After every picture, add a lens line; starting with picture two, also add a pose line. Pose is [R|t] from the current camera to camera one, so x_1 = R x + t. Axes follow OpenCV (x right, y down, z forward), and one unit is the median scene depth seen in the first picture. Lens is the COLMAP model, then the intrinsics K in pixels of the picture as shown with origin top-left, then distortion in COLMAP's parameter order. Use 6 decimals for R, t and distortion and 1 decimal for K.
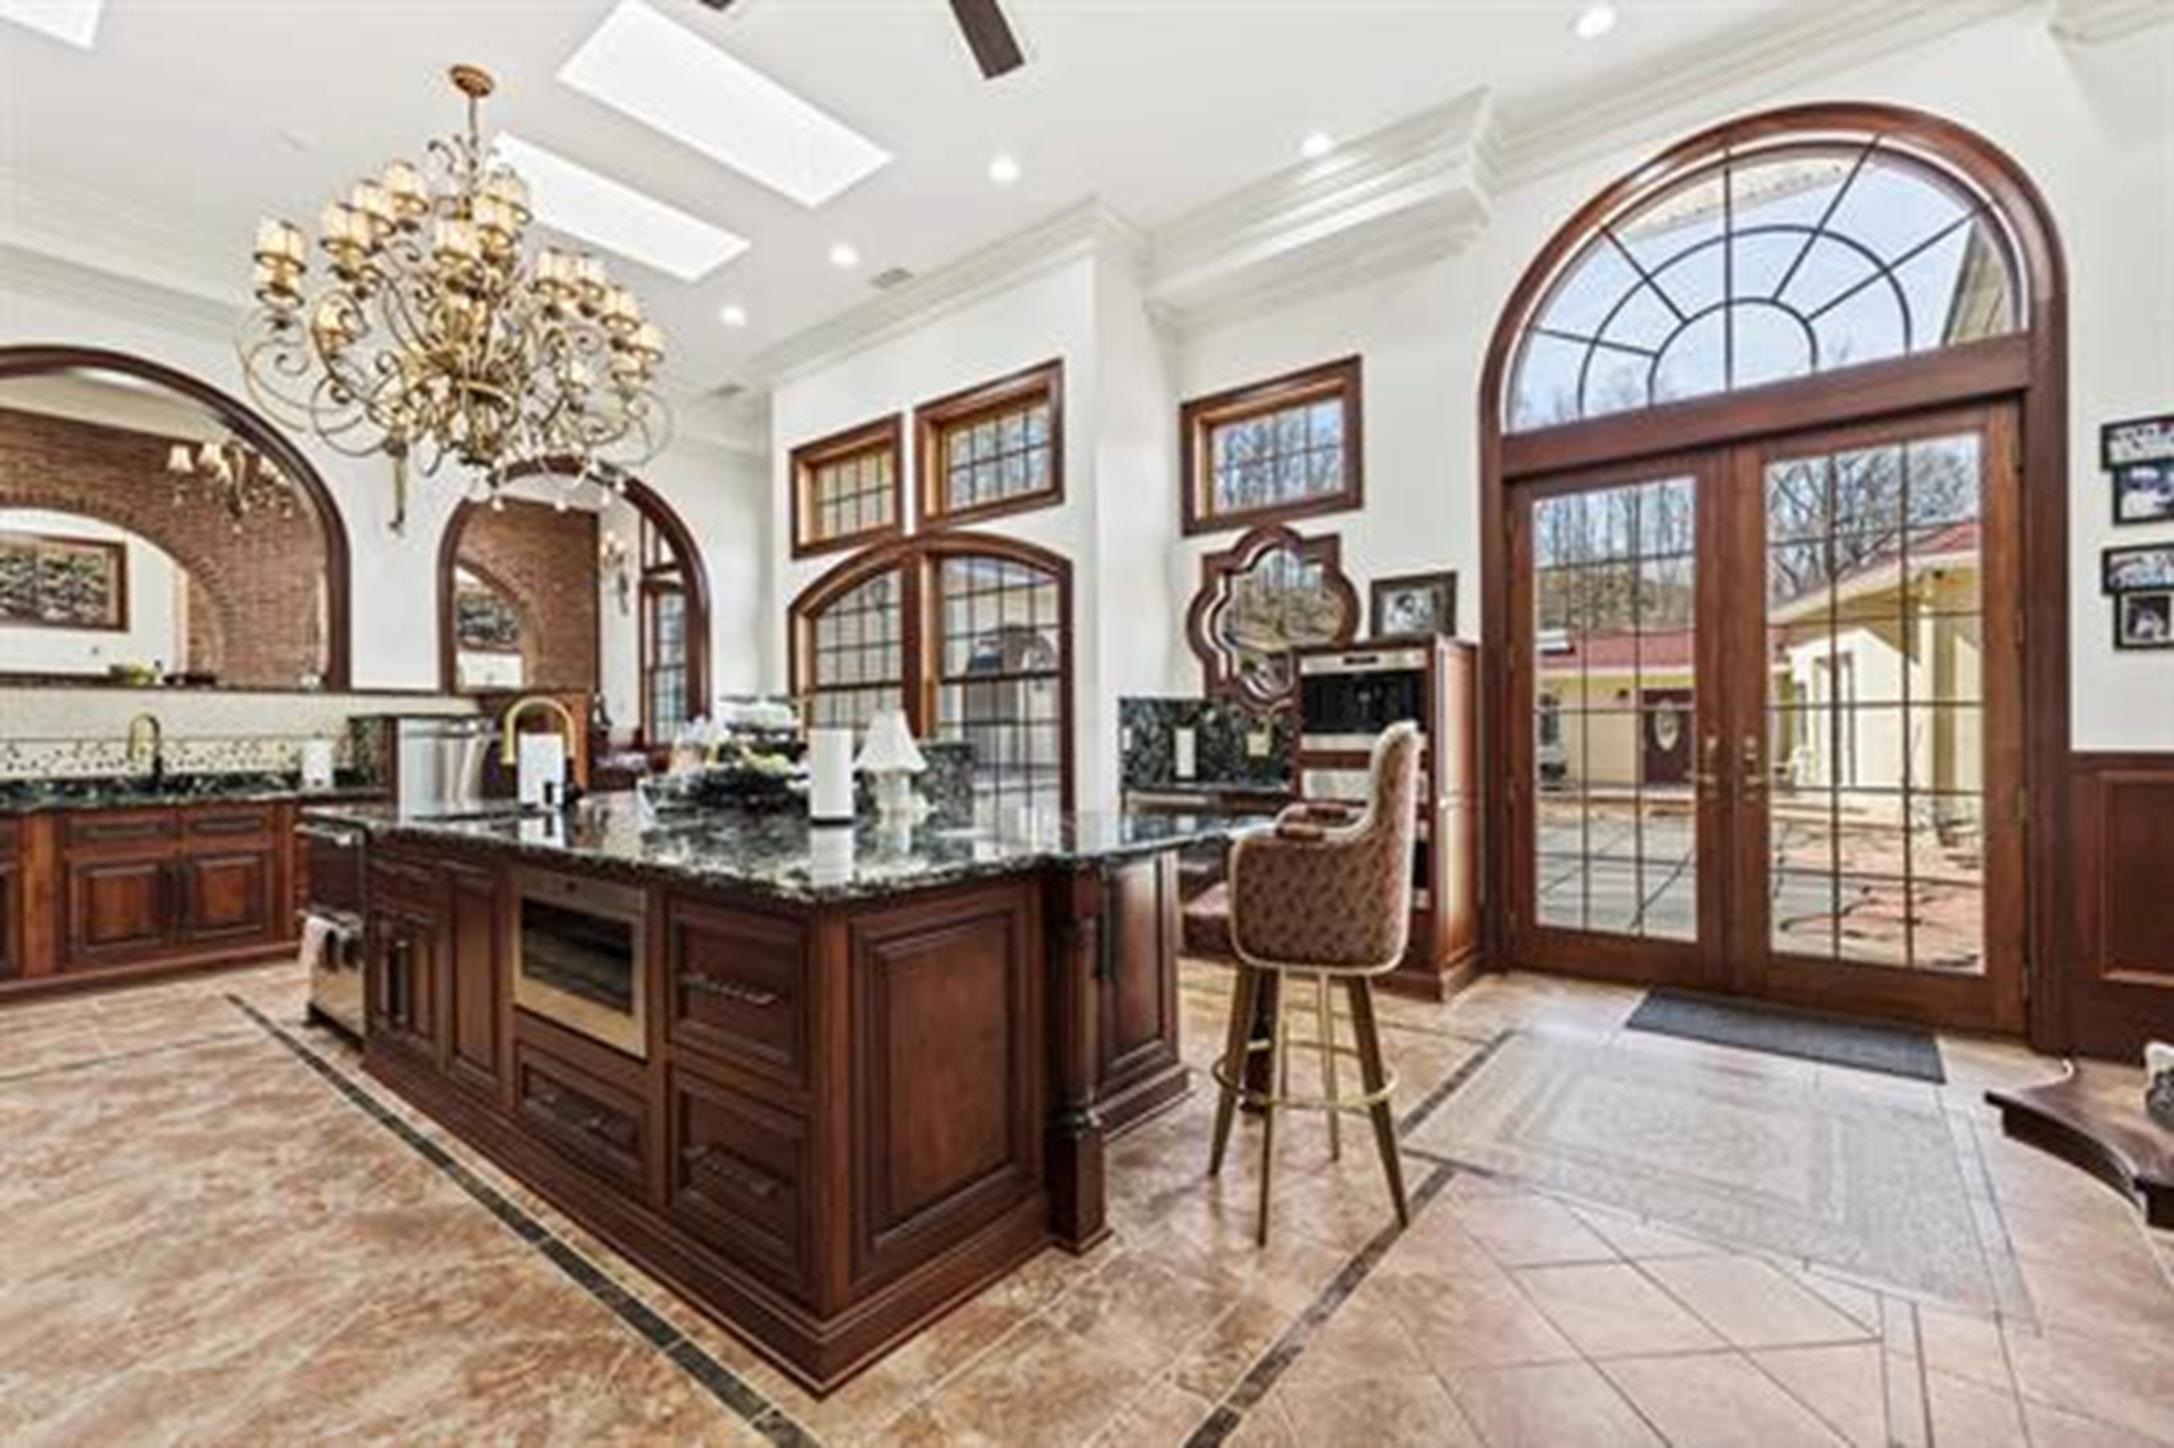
lens RADIAL K [[928.7, 0, 1087.0], [0, 928.7, 724.0], [0, 0, 1]] dist [0.001408, 0.000172]
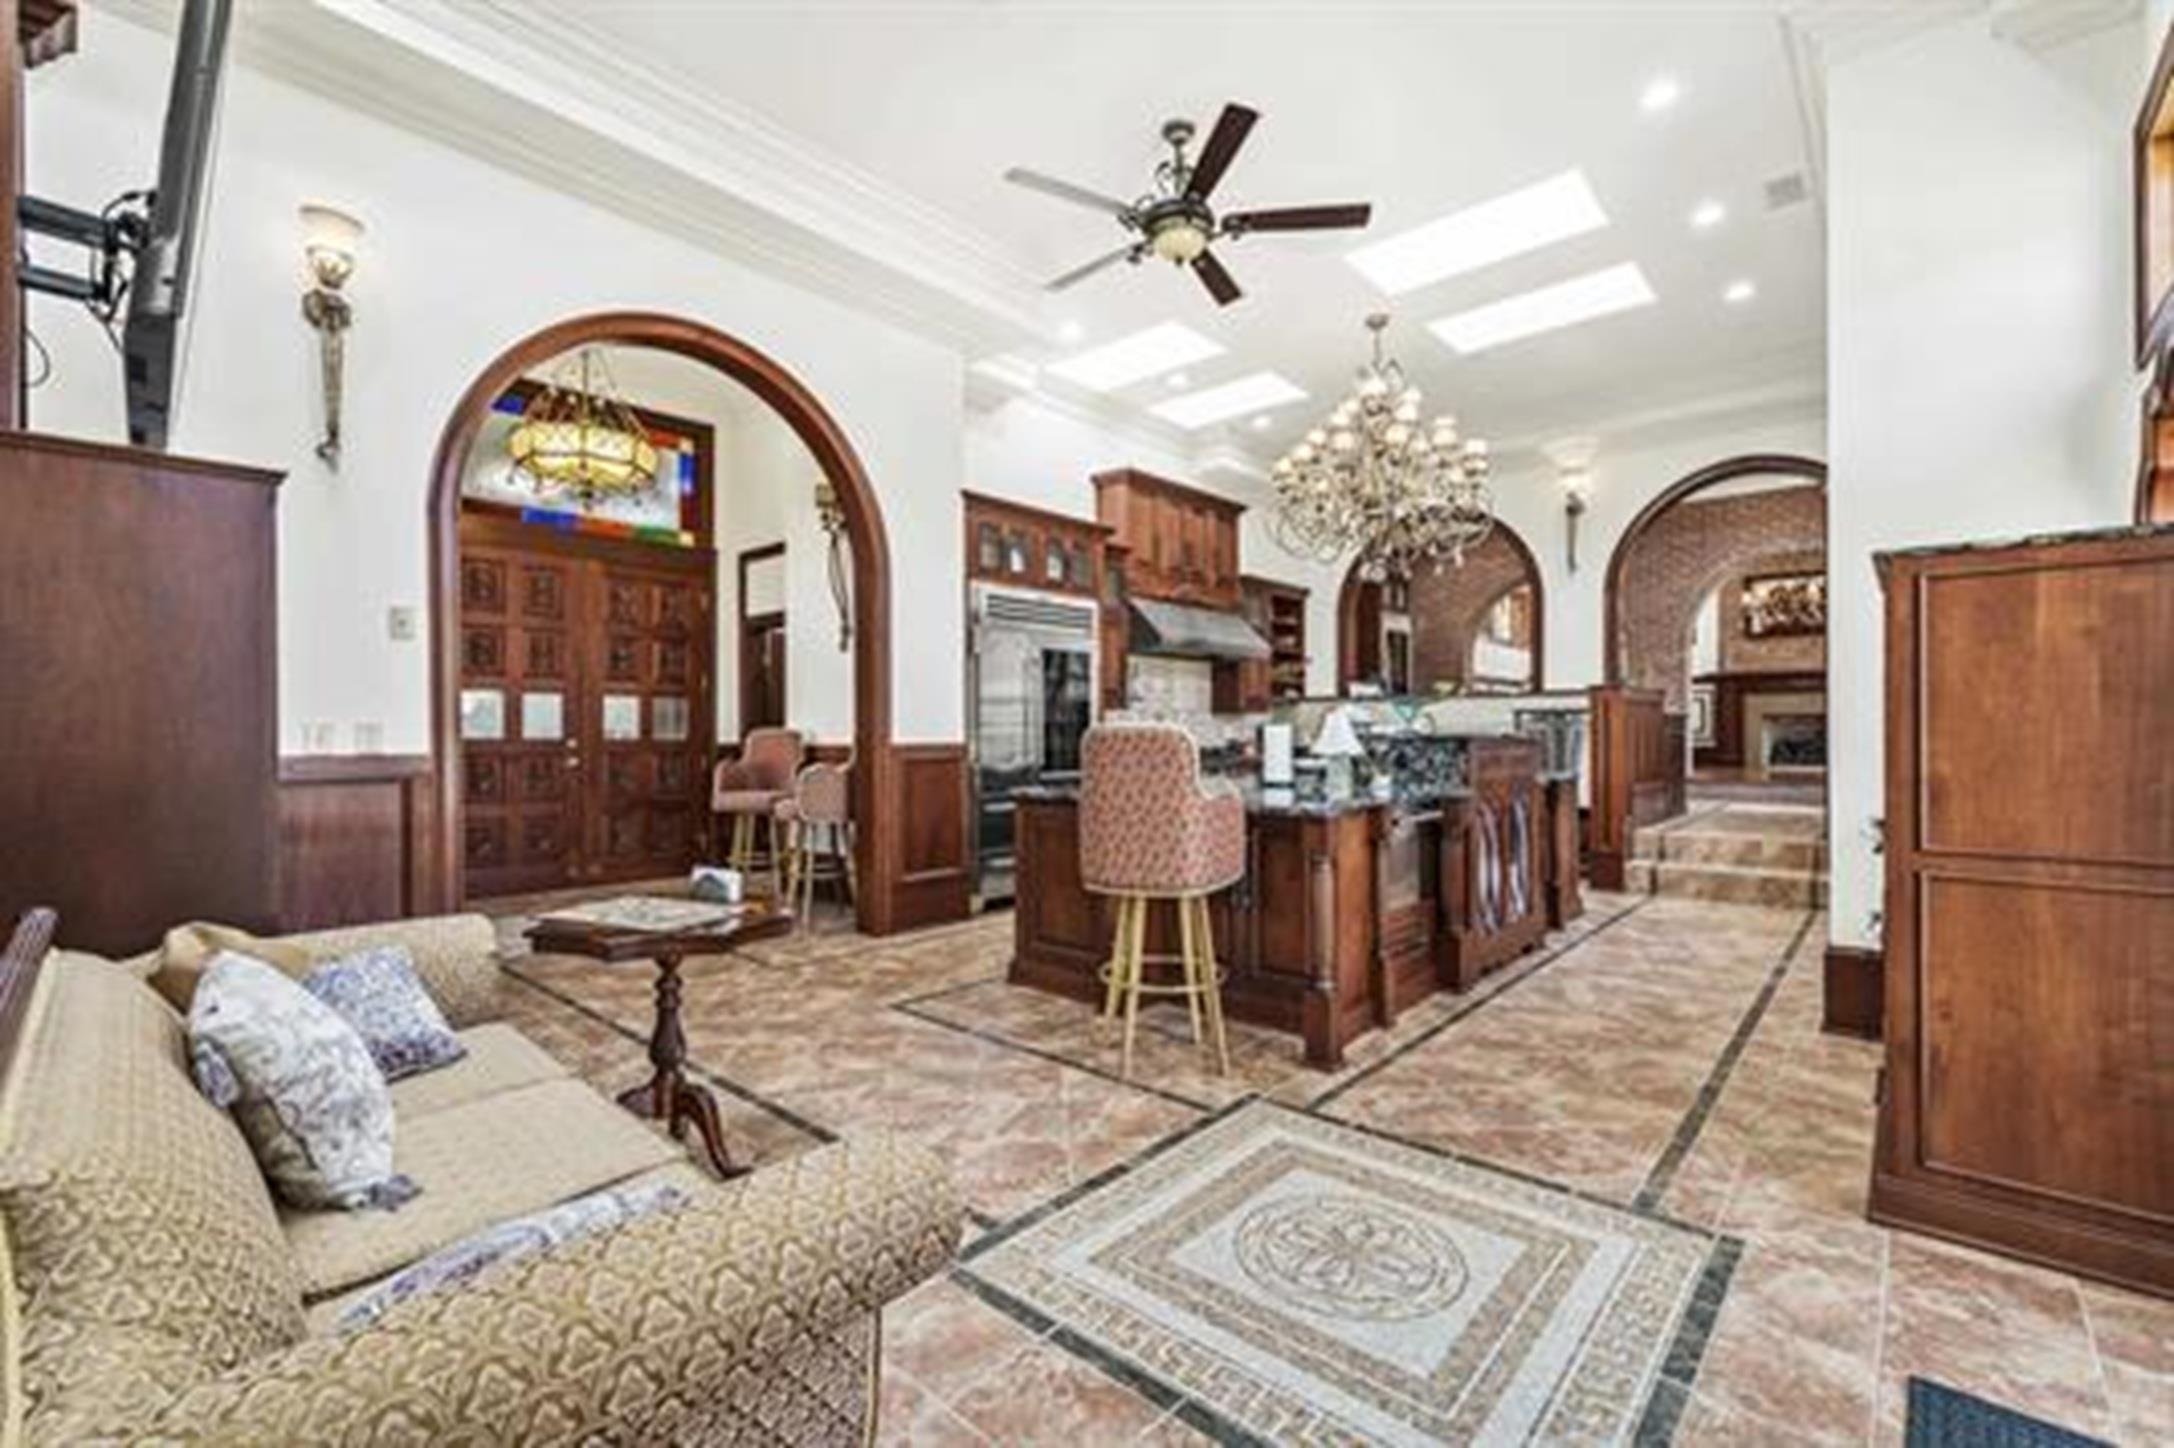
lens RADIAL K [[928.7, 0, 1087.0], [0, 928.7, 724.0], [0, 0, 1]] dist [0.001408, 0.000172]
pose [[-0.057387, -0.000811, -0.998352, 1.072456], [0.013922, 0.999902, -0.001613, 0.001558], [0.998255, -0.013992, -0.057370, 0.640636]]
